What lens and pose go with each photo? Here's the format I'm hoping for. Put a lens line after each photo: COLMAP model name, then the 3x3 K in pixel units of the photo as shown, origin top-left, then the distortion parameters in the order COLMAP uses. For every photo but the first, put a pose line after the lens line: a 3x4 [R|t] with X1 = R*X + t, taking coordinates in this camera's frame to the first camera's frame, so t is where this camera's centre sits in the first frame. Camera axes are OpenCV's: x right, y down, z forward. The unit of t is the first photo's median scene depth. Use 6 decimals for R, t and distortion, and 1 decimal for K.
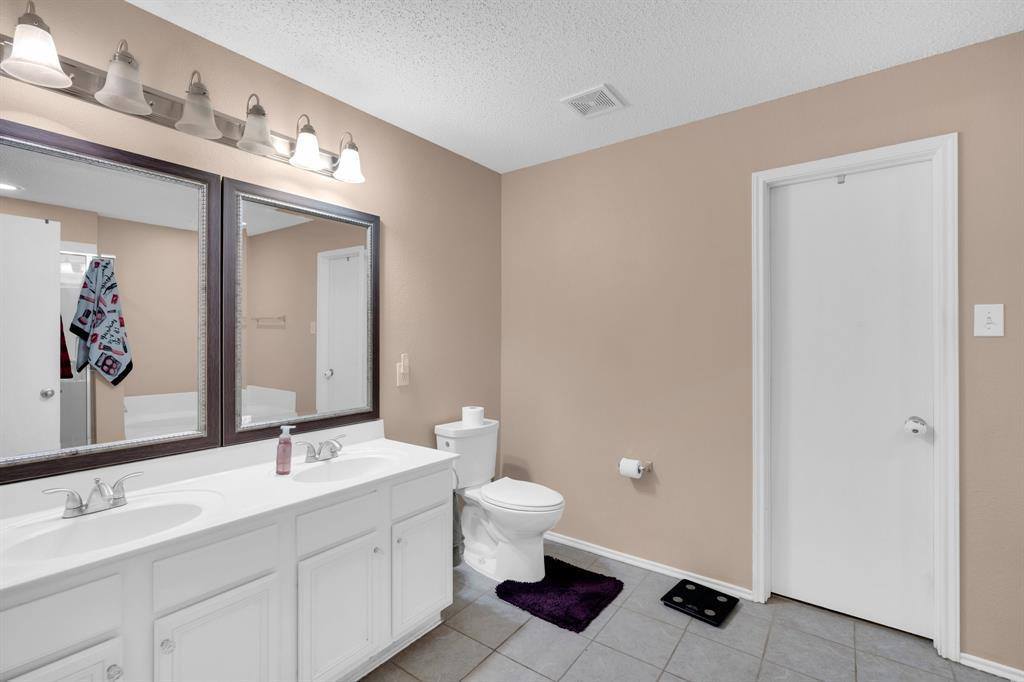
lens RADIAL K [[455.5, 0, 509.9], [0, 455.5, 337.4], [0, 0, 1]] dist [-0.011528, 0.001640]
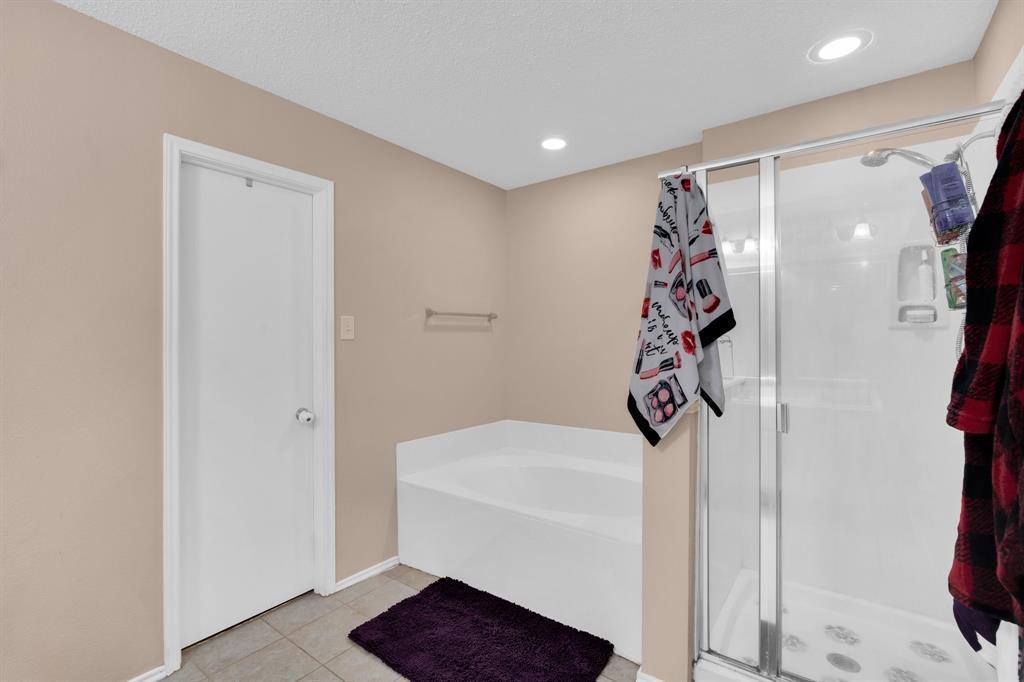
lens RADIAL K [[455.5, 0, 514.8], [0, 455.5, 334.0], [0, 0, 1]] dist [-0.011528, 0.001640]
pose [[-0.014697, 0.014432, 0.999788, -0.297522], [0.002560, 0.999893, -0.014396, 0.001608], [-0.999889, 0.002347, -0.014732, 0.463498]]
